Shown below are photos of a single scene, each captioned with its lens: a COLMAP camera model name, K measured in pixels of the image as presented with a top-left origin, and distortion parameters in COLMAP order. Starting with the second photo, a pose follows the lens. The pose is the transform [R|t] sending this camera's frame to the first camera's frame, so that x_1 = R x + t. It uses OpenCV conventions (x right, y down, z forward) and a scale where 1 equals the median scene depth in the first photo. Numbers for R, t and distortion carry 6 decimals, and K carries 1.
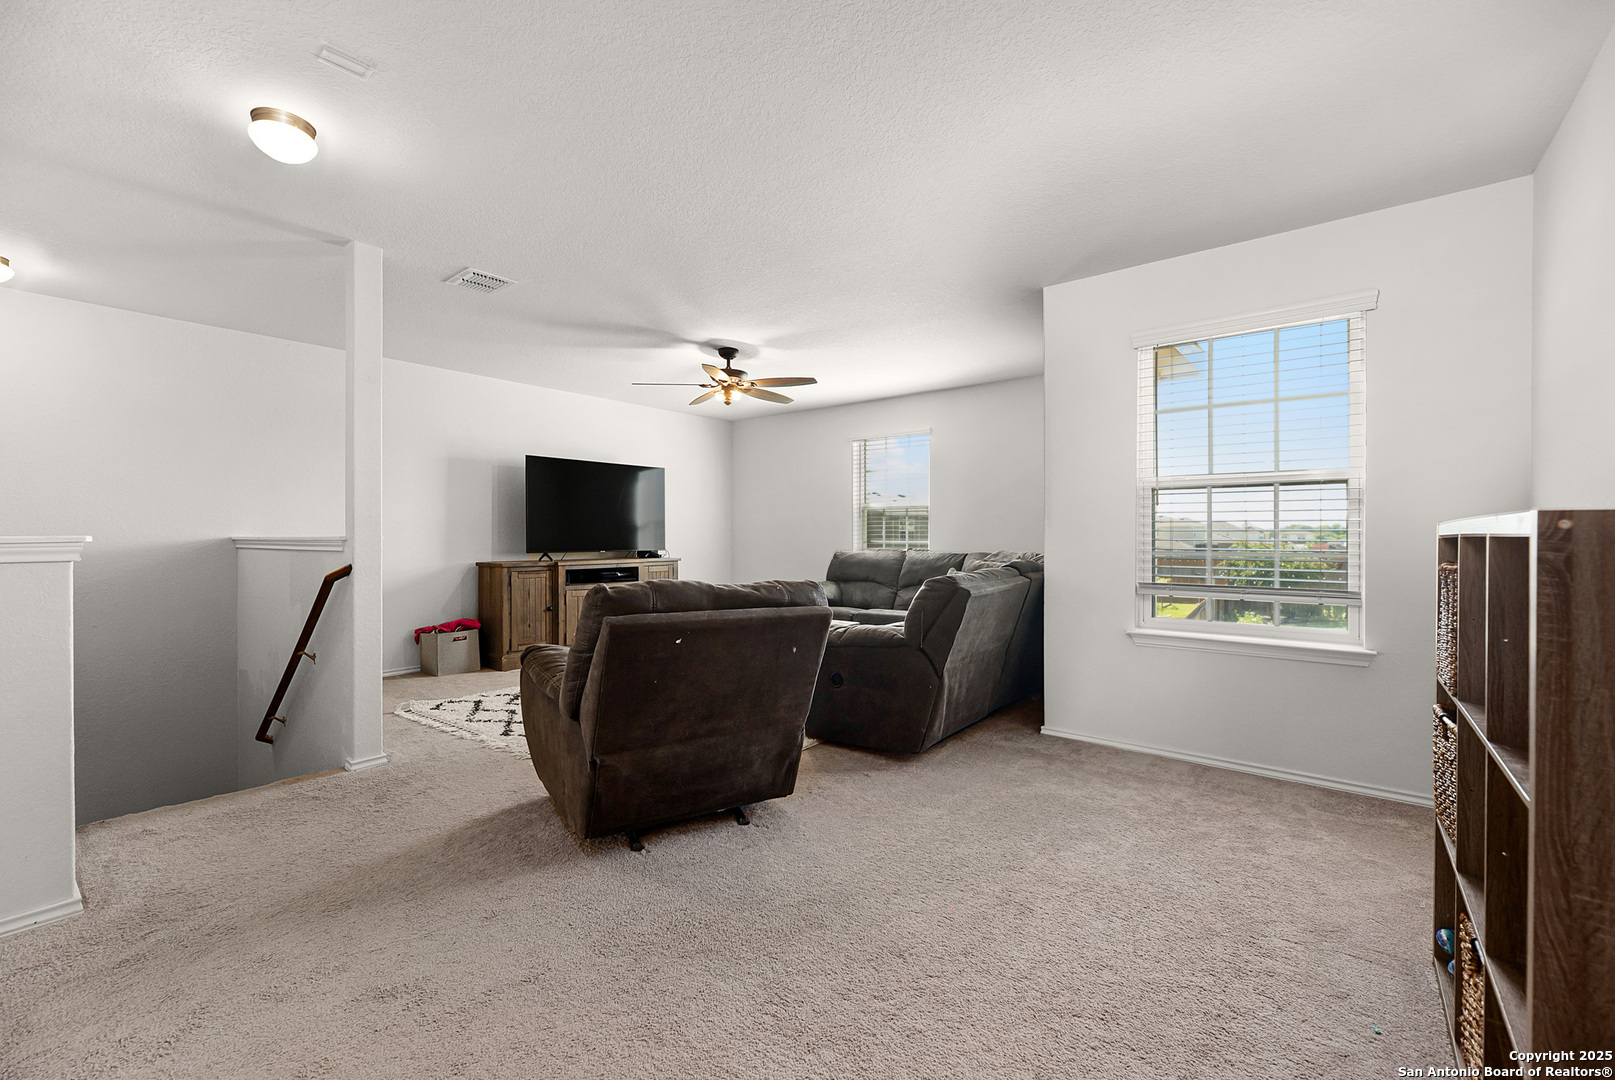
lens RADIAL K [[660.7, 0, 798.6], [0, 660.7, 540.5], [0, 0, 1]] dist [-0.003337, 0.000298]
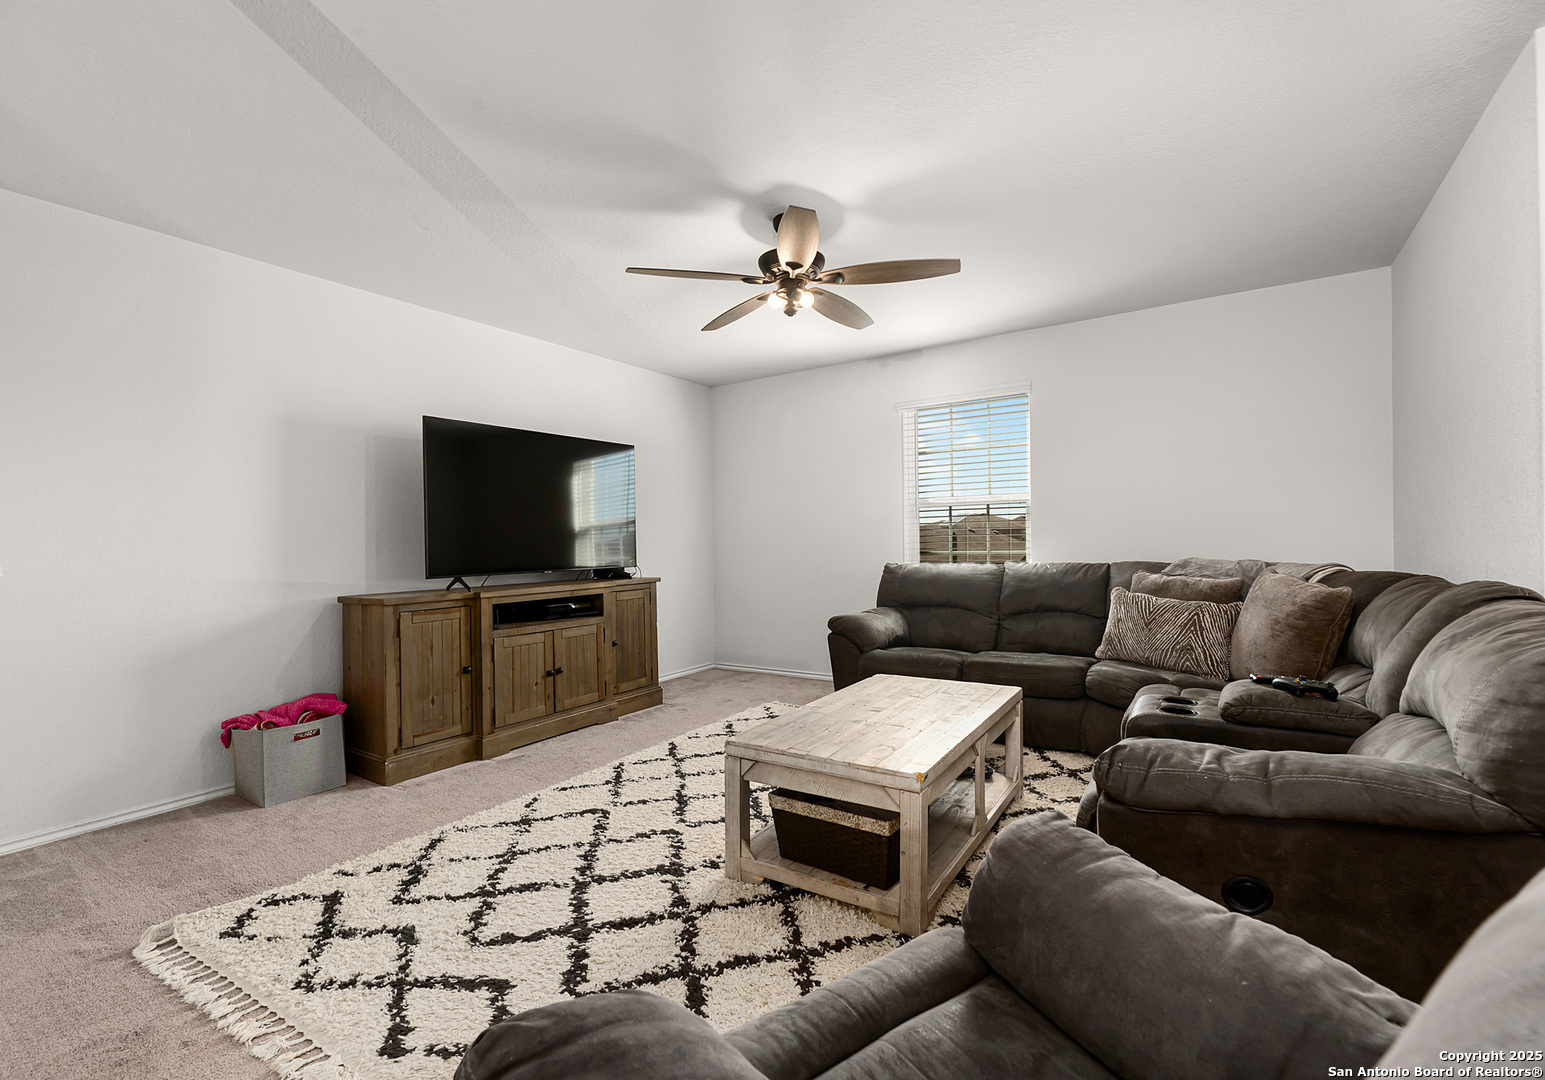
lens RADIAL K [[688.7, 0, 767.2], [0, 688.7, 535.7], [0, 0, 1]] dist [0.000190, -0.000271]
pose [[0.996481, -0.017793, 0.081906, -0.152885], [0.019101, 0.999702, -0.015205, -0.004593], [-0.081611, 0.016716, 0.996524, 0.348013]]
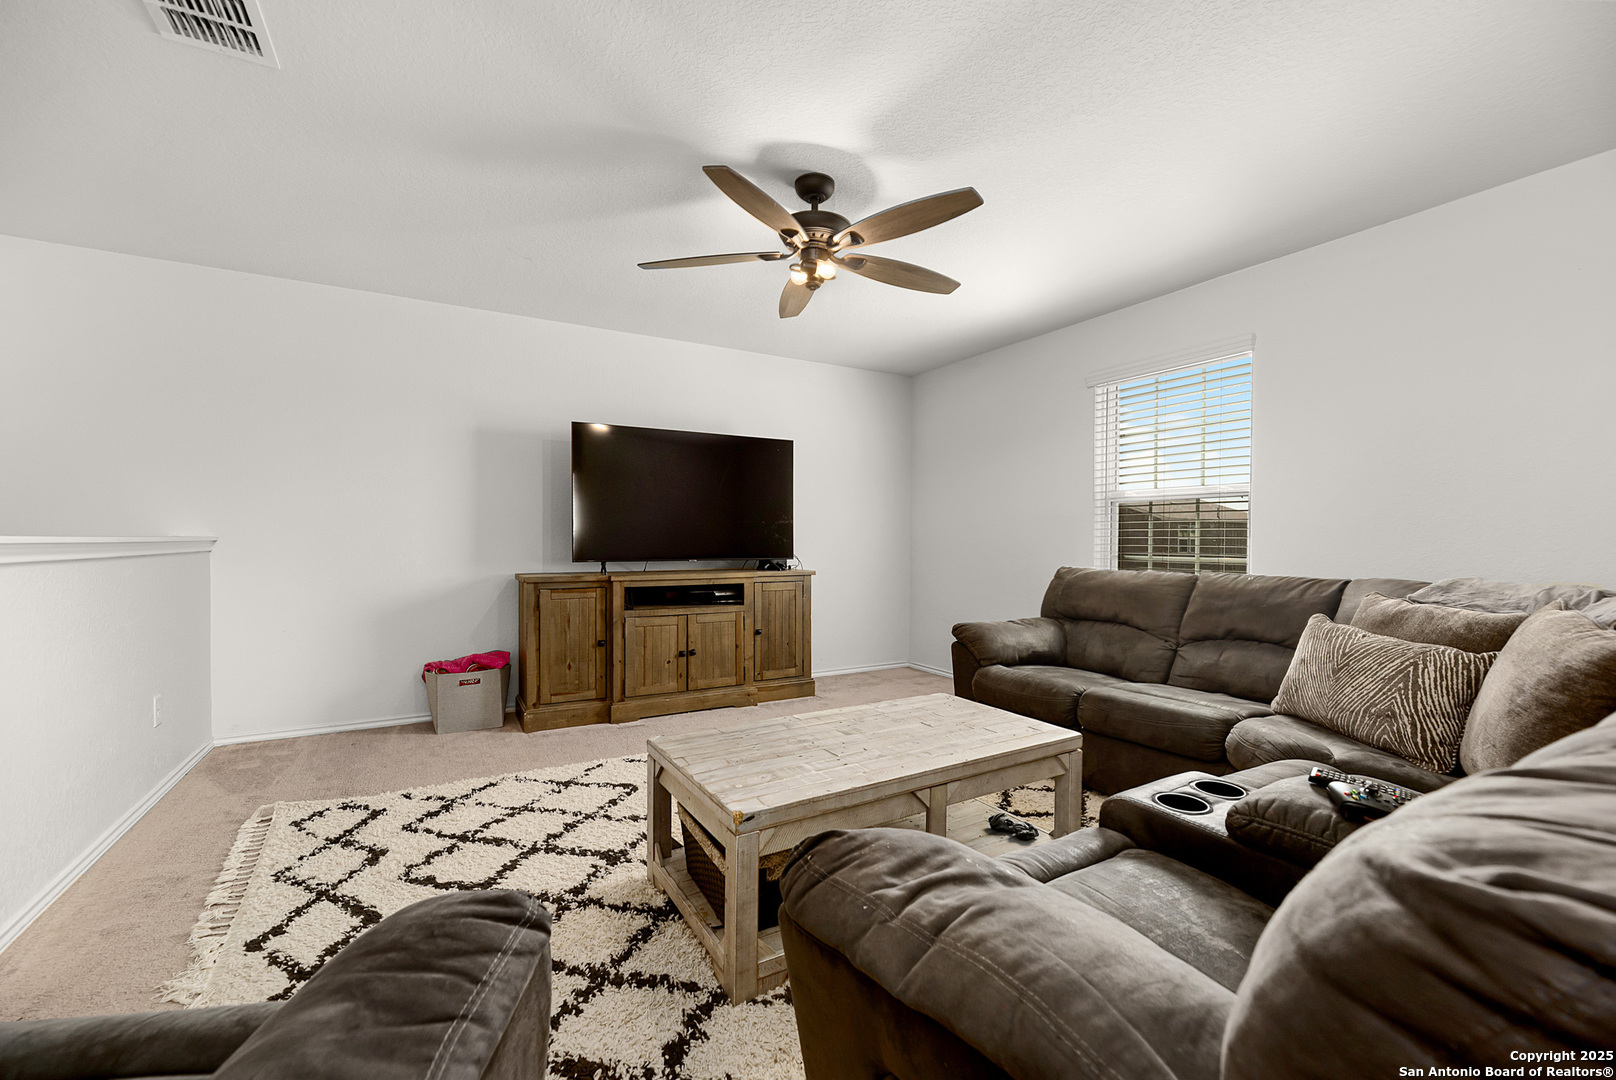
lens RADIAL K [[661.1, 0, 790.6], [0, 661.1, 545.8], [0, 0, 1]] dist [-0.003337, 0.000298]
pose [[0.928797, 0.010409, -0.370442, 0.061764], [-0.009200, 0.999945, 0.005031, -0.003882], [0.370474, -0.001265, 0.928842, 0.432296]]
